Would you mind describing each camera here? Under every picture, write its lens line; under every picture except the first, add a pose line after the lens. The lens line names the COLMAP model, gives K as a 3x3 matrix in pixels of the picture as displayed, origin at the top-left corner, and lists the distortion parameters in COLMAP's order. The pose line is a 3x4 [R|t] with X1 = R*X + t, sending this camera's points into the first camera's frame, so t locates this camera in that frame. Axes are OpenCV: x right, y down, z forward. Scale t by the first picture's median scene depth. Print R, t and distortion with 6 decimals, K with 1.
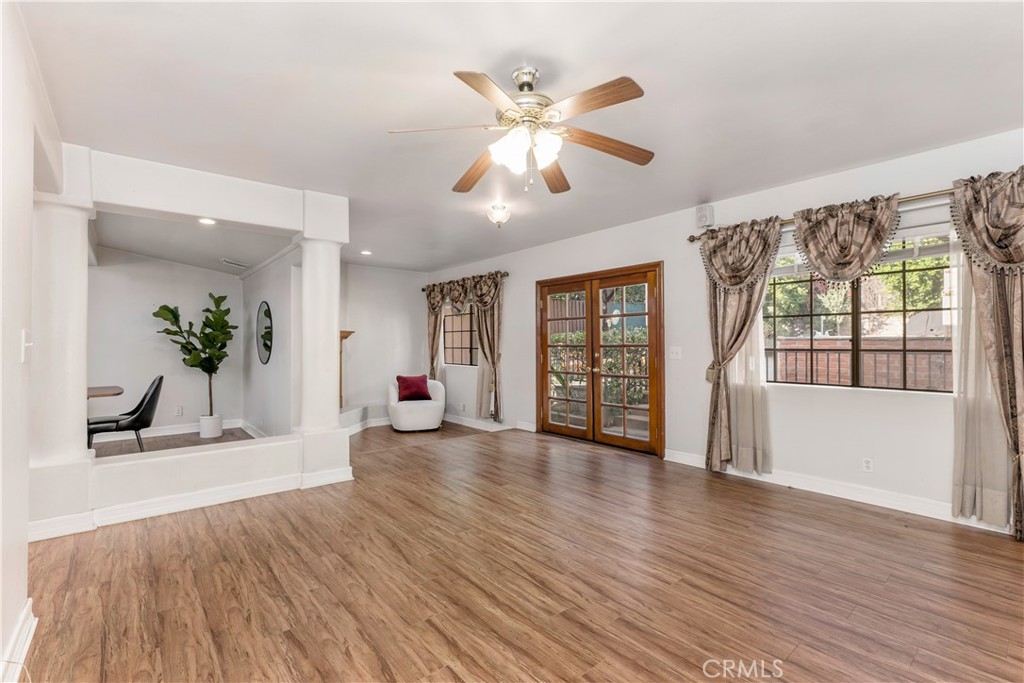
lens RADIAL K [[445.5, 0, 507.9], [0, 445.5, 343.3], [0, 0, 1]] dist [-0.000571, 0.000080]
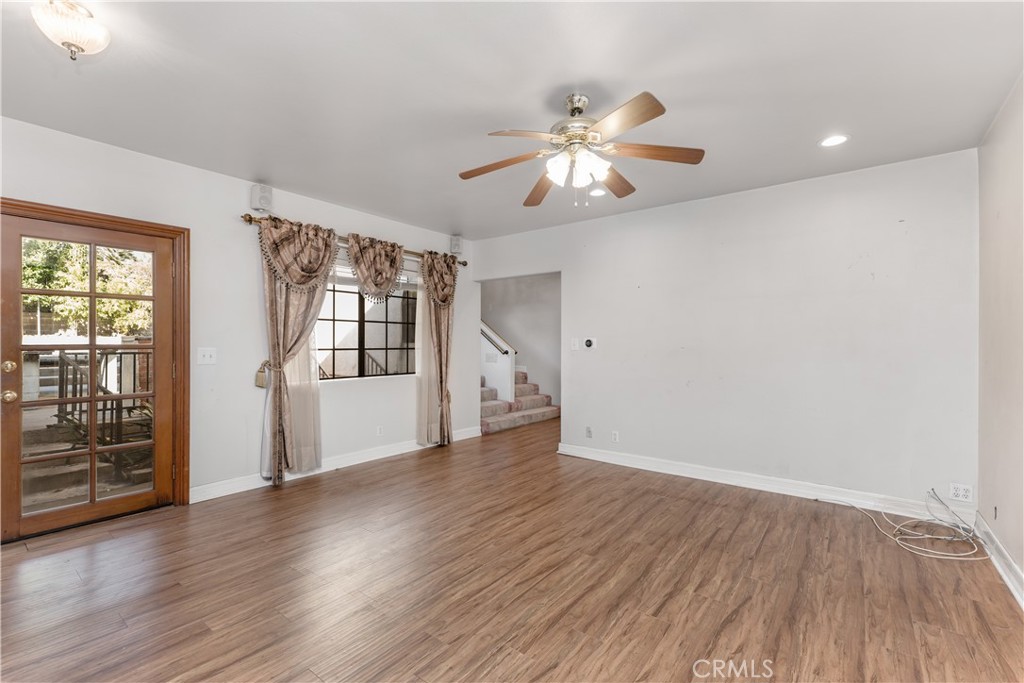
lens RADIAL K [[445.5, 0, 507.9], [0, 445.5, 343.3], [0, 0, 1]] dist [-0.000571, 0.000080]
pose [[-0.200760, 0.002628, 0.979637, -0.805897], [-0.003254, 0.999989, -0.003349, 0.001899], [-0.979635, -0.003860, -0.200749, 1.111376]]
